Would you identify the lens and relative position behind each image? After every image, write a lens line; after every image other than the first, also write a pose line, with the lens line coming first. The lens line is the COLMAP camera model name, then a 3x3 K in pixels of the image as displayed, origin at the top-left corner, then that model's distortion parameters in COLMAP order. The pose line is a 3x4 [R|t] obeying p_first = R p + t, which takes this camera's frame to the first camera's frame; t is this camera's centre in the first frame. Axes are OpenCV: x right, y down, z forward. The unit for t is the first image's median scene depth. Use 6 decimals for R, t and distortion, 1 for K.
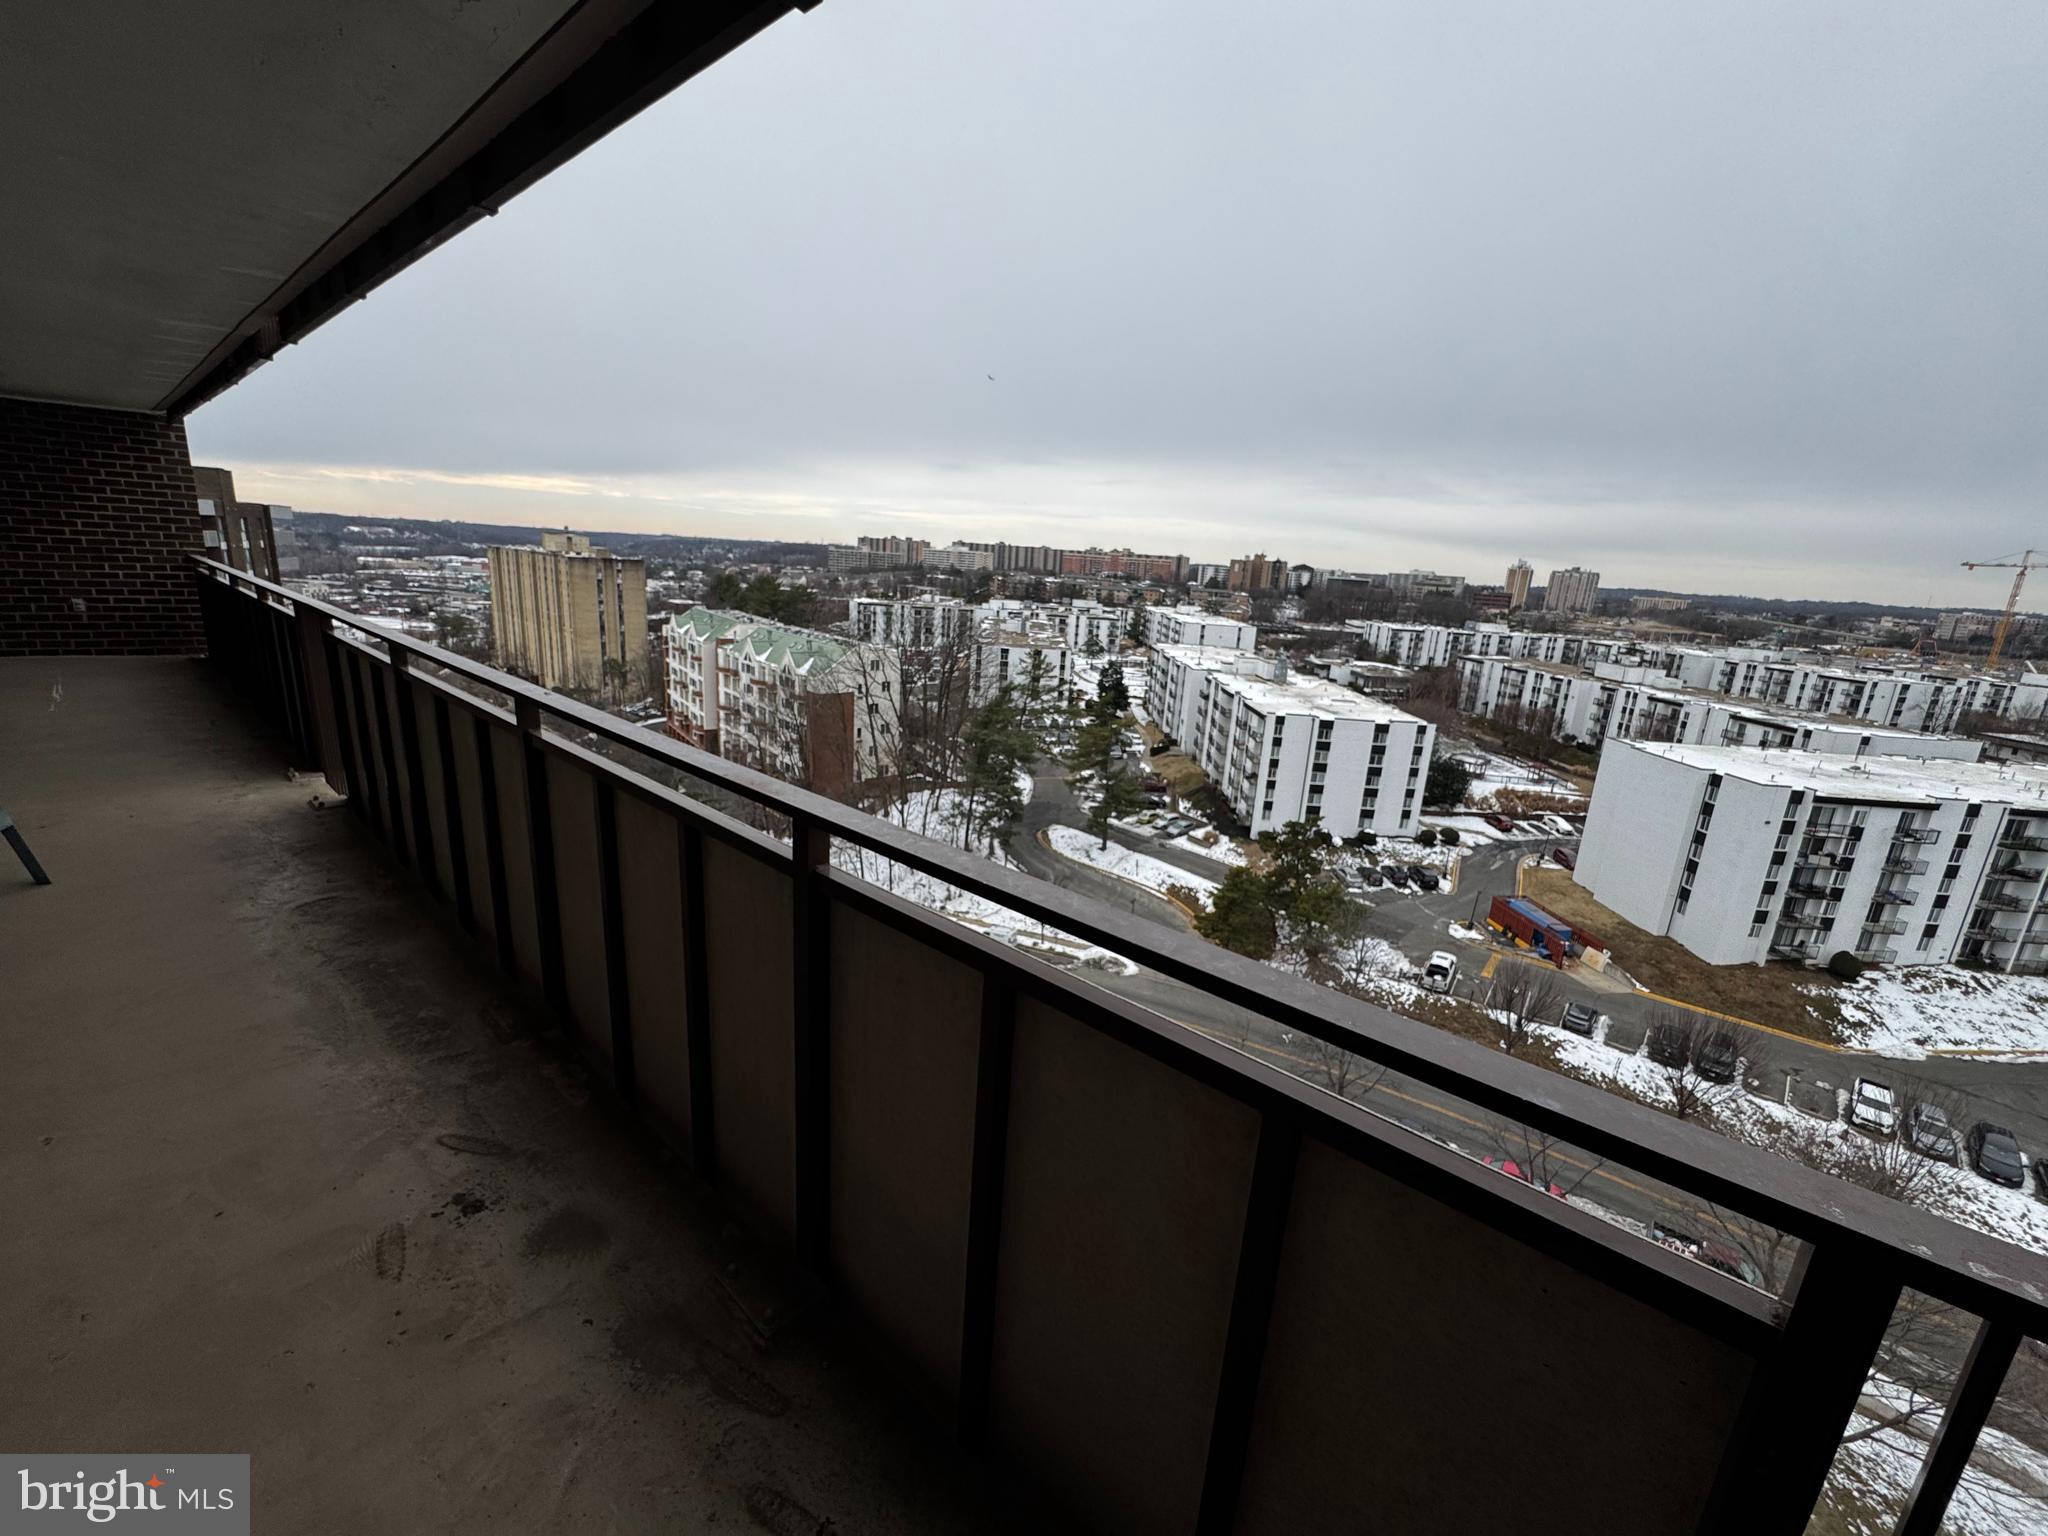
lens RADIAL K [[815.4, 0, 1024.9], [0, 815.4, 769.3], [0, 0, 1]] dist [-0.002206, 0.000298]
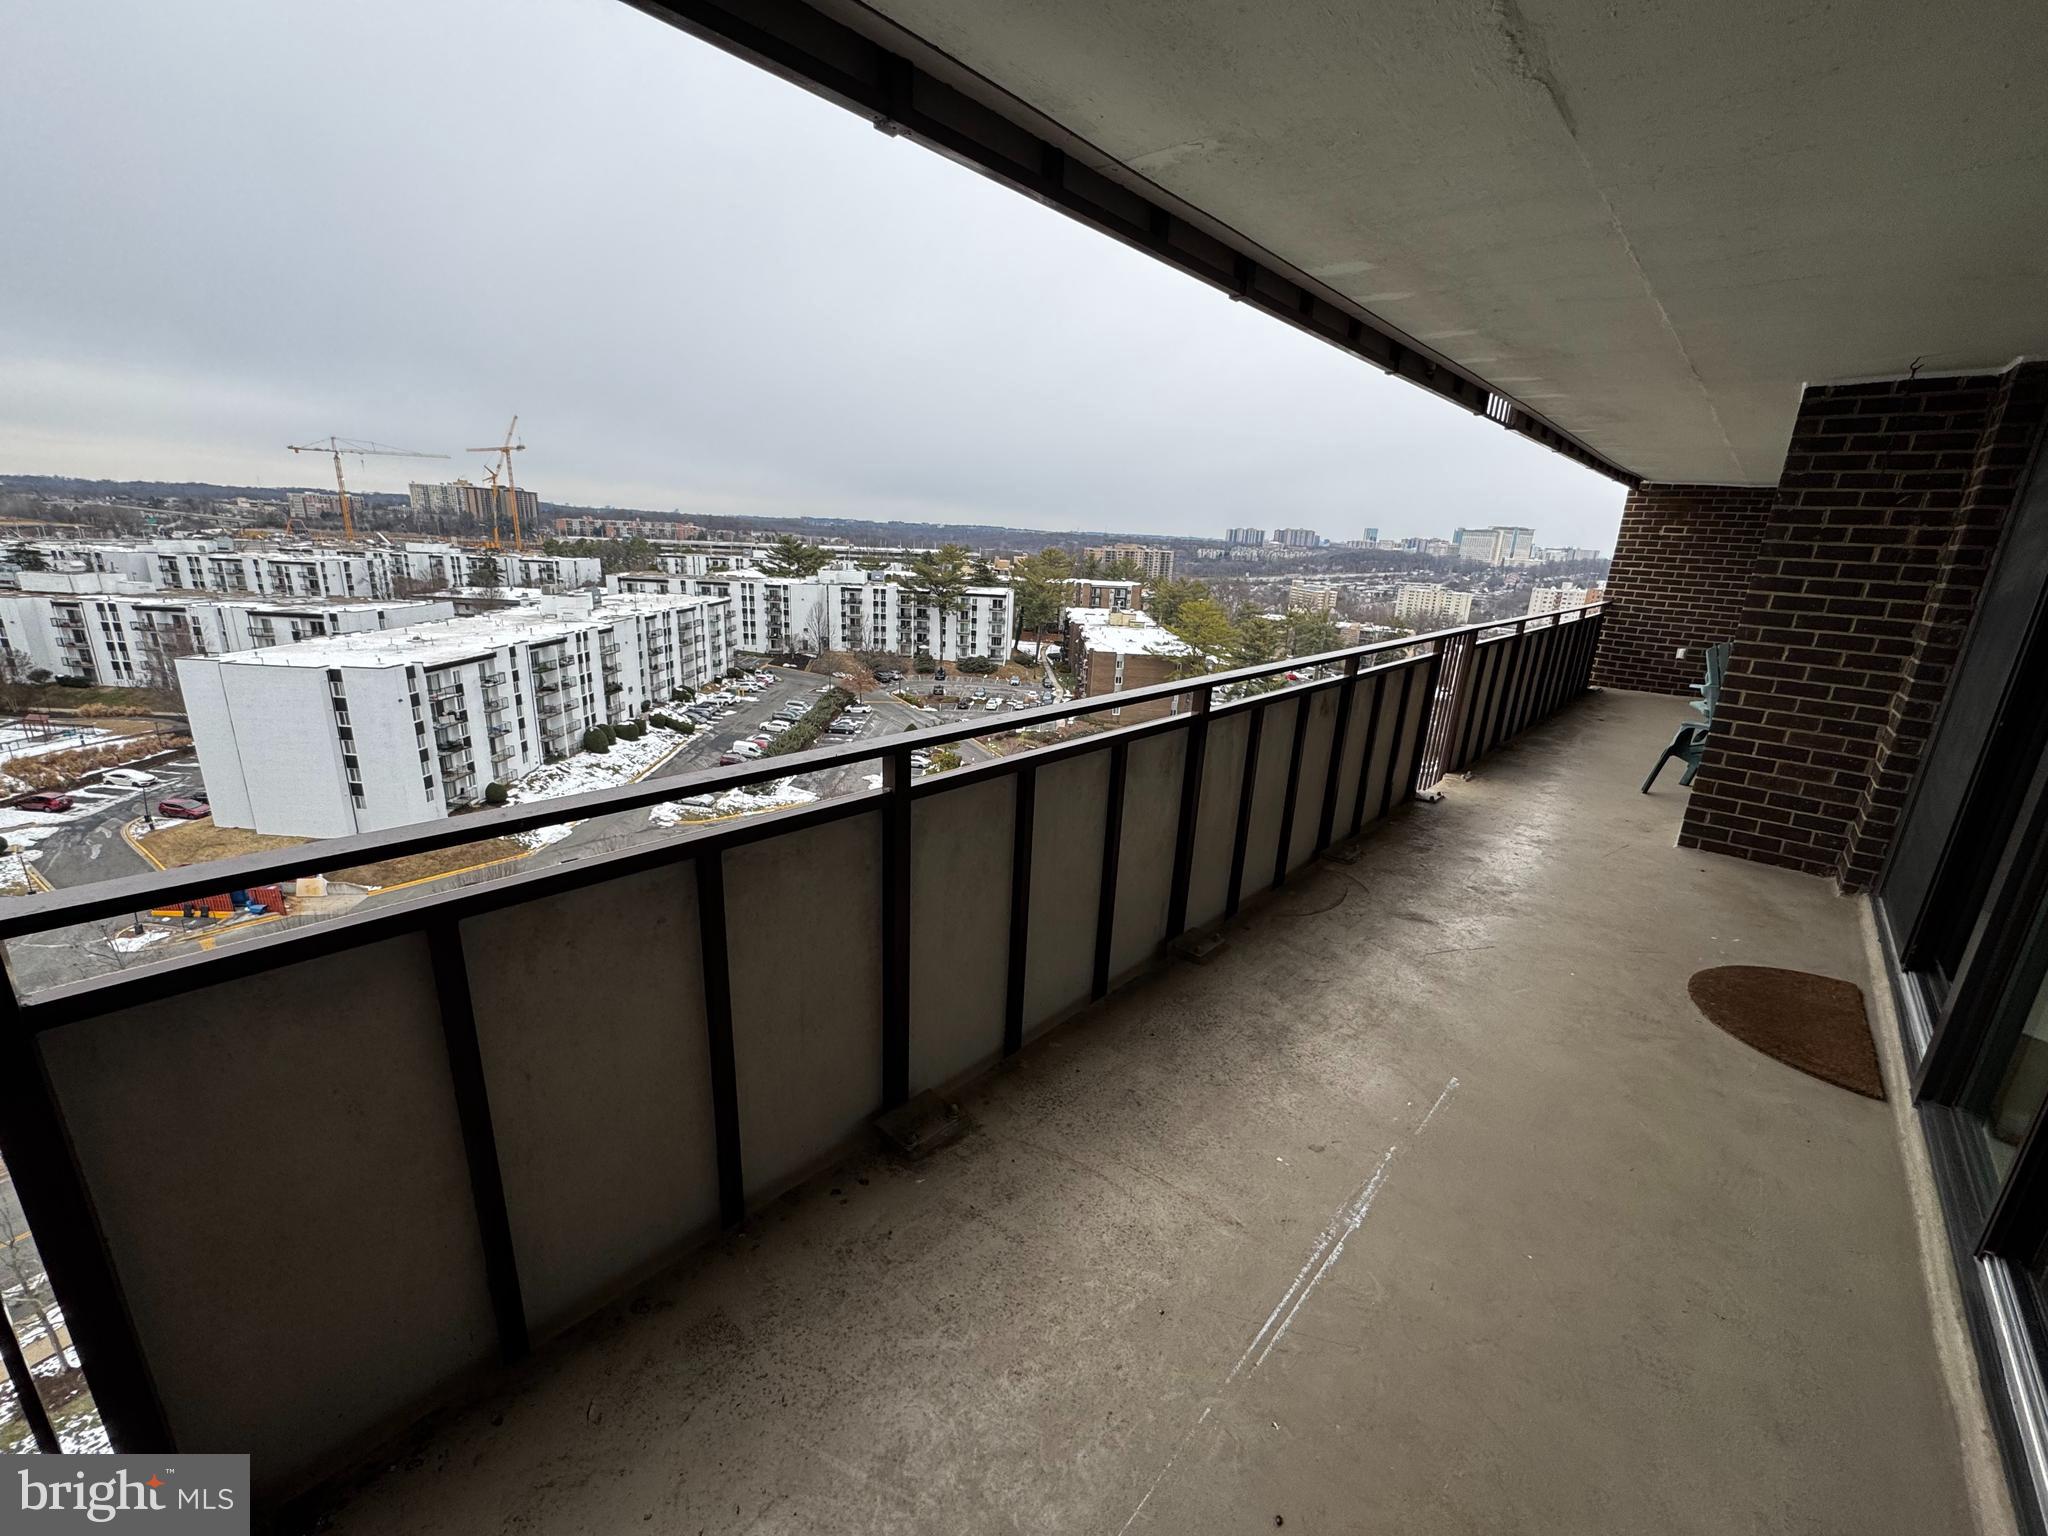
lens RADIAL K [[815.4, 0, 1023.4], [0, 815.4, 760.7], [0, 0, 1]] dist [-0.002206, 0.000298]
pose [[0.019976, -0.327606, 0.944603, -0.132189], [0.205764, 0.925914, 0.316772, -0.033138], [-0.978398, 0.188038, 0.085906, 0.091496]]
